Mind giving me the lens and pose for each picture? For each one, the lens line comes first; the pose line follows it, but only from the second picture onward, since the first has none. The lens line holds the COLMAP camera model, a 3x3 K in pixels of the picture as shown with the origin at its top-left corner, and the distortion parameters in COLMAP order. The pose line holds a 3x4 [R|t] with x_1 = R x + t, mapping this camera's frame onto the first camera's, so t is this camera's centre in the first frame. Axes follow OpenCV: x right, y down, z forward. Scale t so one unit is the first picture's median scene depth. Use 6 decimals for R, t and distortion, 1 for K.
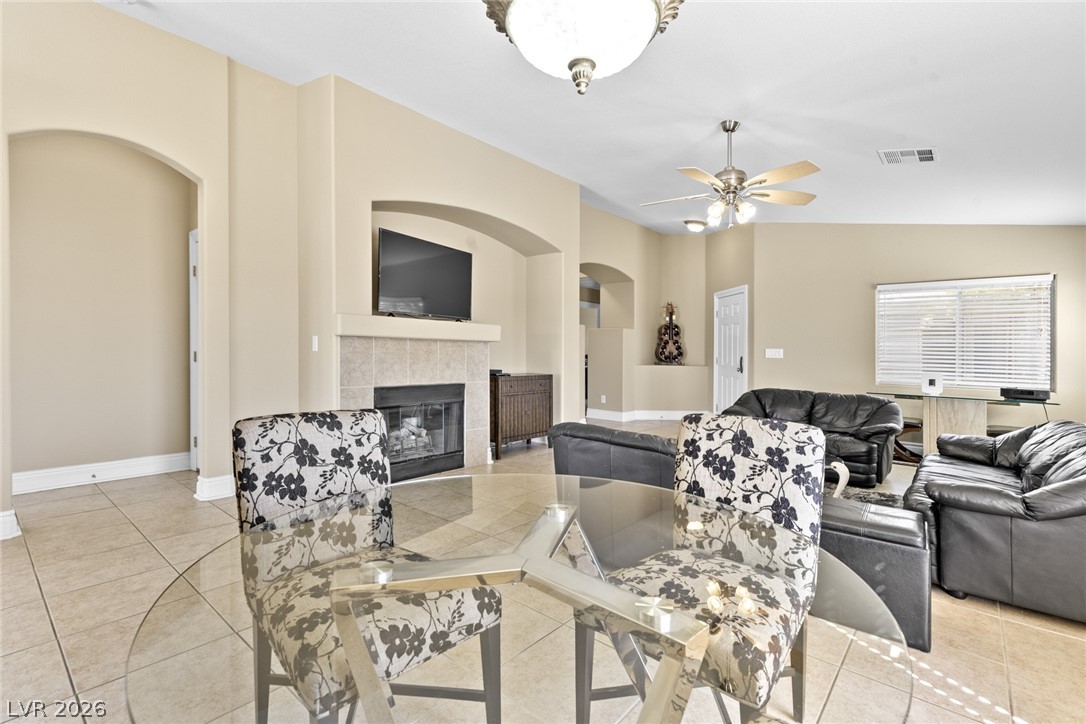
lens RADIAL K [[502.6, 0, 540.4], [0, 502.6, 355.1], [0, 0, 1]] dist [0.002850, 0.000403]
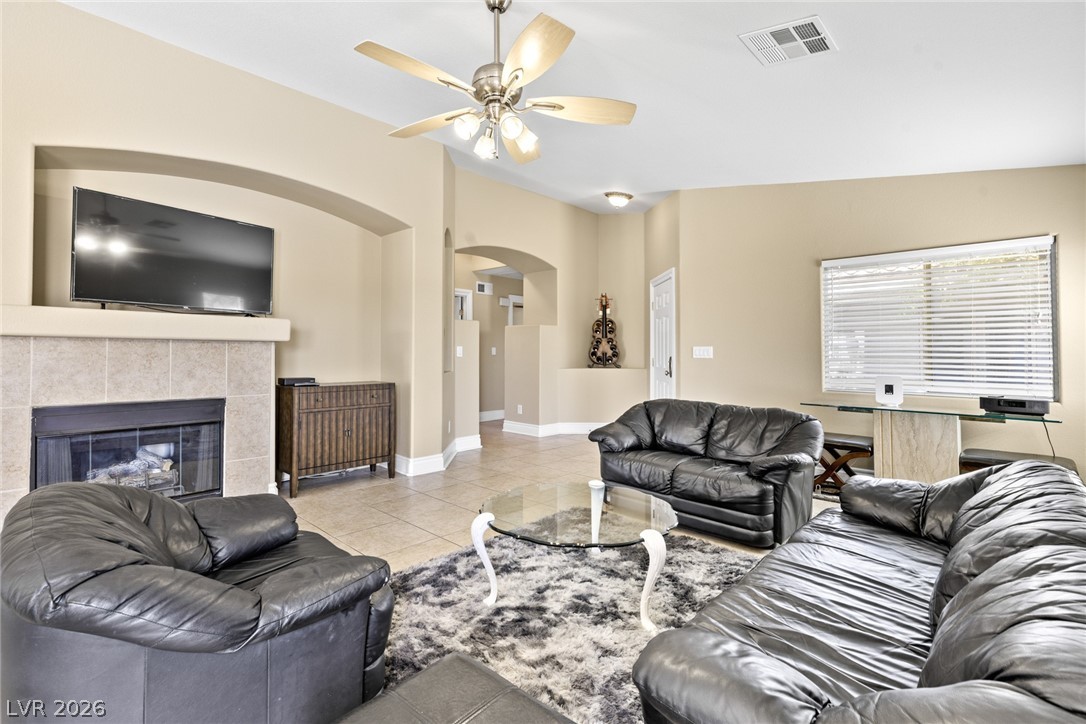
lens RADIAL K [[505.1, 0, 539.3], [0, 505.1, 350.8], [0, 0, 1]] dist [0.004640, 0.000290]
pose [[0.998906, -0.012766, -0.044993, 0.321213], [0.012186, 0.999839, -0.013148, 0.001990], [0.045153, 0.012585, 0.998901, 0.253373]]
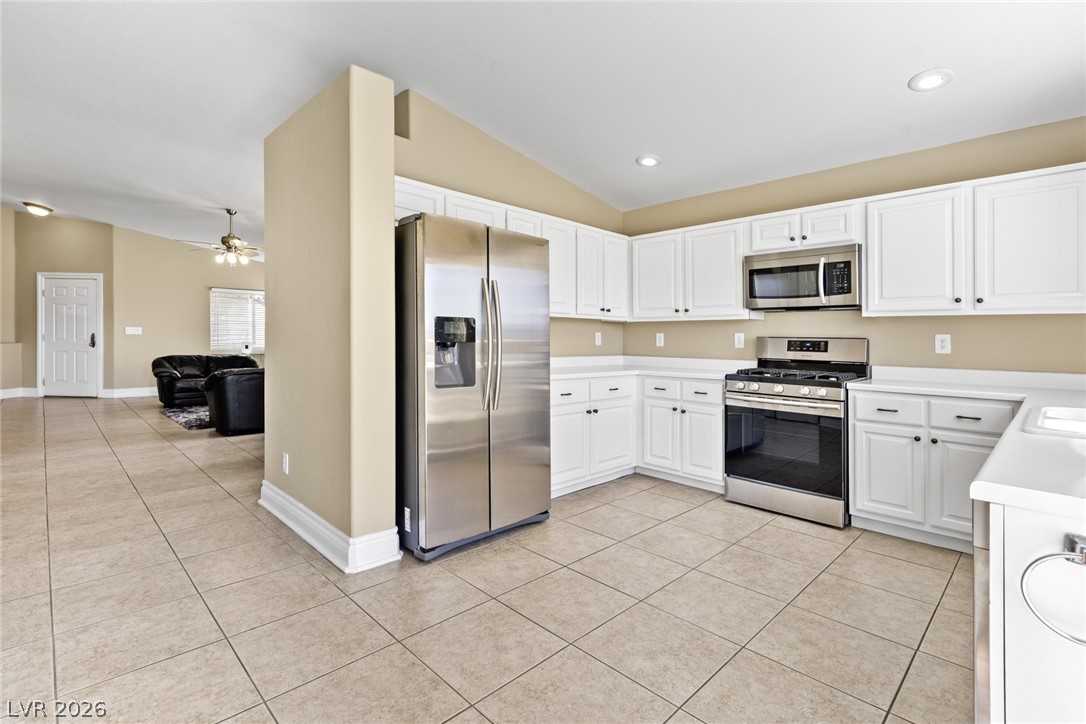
lens RADIAL K [[515.2, 0, 540.3], [0, 515.2, 348.8], [0, 0, 1]] dist [-0.003964, -0.000061]
pose [[0.091928, -0.046296, 0.994689, -1.016175], [-0.005288, 0.998882, 0.046979, -0.032835], [-0.995752, -0.009579, 0.091580, -0.225842]]
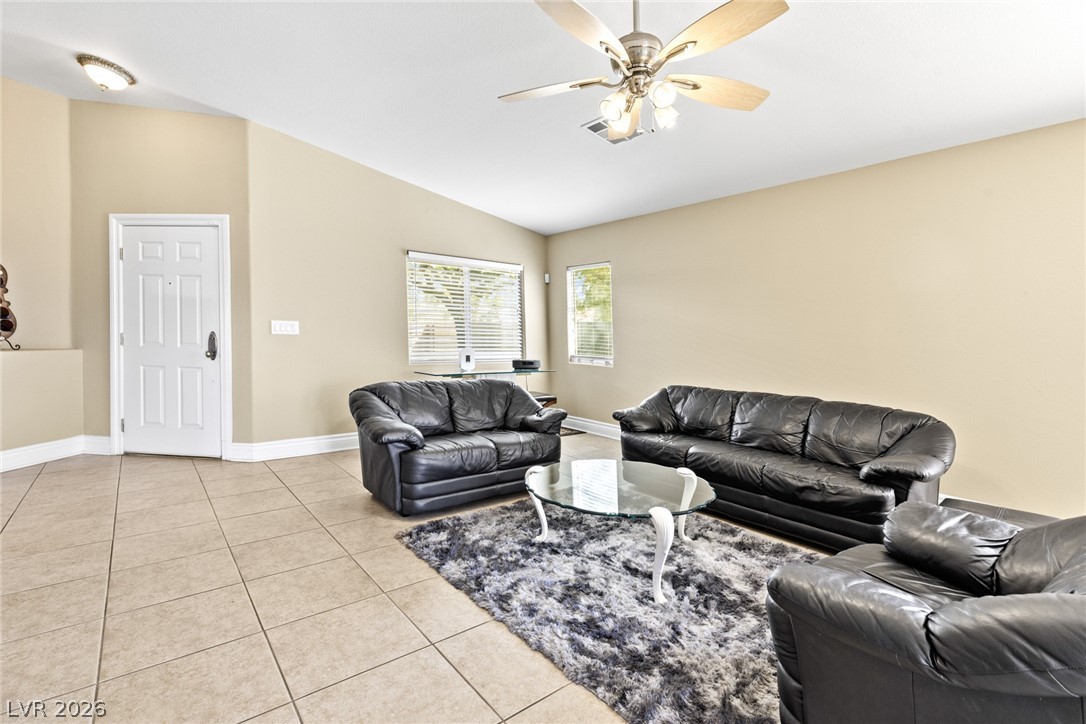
lens RADIAL K [[487.9, 0, 543.0], [0, 487.9, 362.0], [0, 0, 1]] dist [-0.002639, -0.000280]
pose [[0.173859, -0.070454, 0.982247, -0.153696], [-0.012888, 0.997189, 0.073807, -0.013037], [-0.984686, -0.025492, 0.172463, 0.732968]]
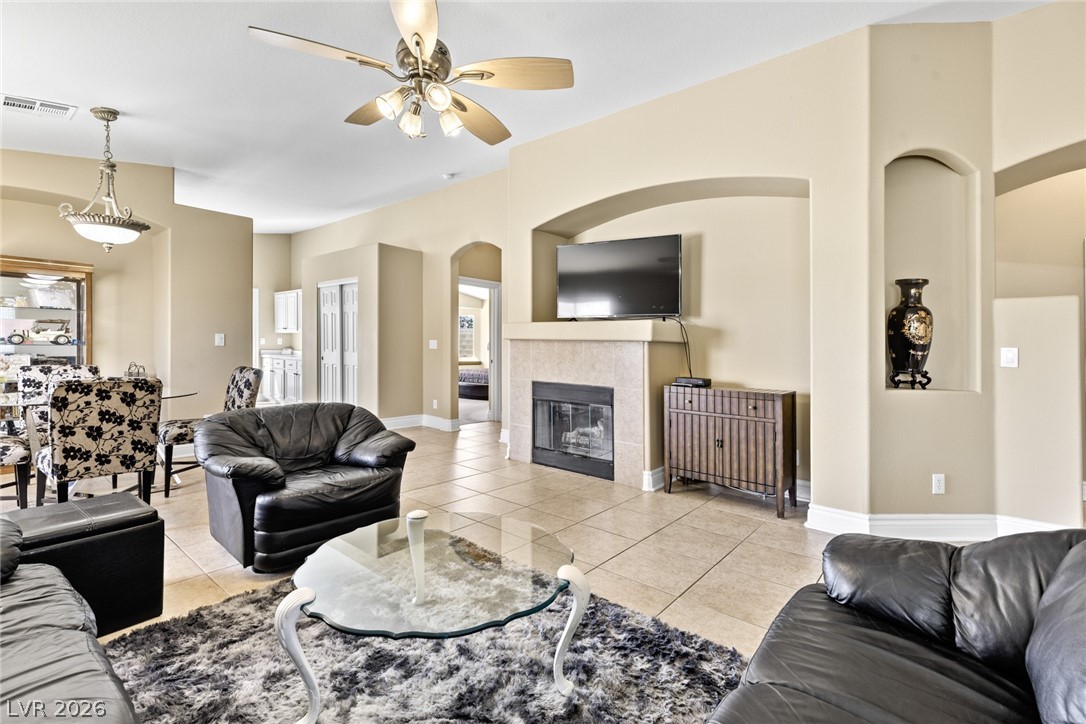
lens RADIAL K [[487.9, 0, 543.0], [0, 487.9, 362.0], [0, 0, 1]] dist [-0.002639, -0.000280]
pose [[0.010796, 0.009707, -0.999895, 0.670271], [-0.031923, 0.999447, 0.009358, 0.005014], [0.999432, 0.031819, 0.011100, 0.798186]]
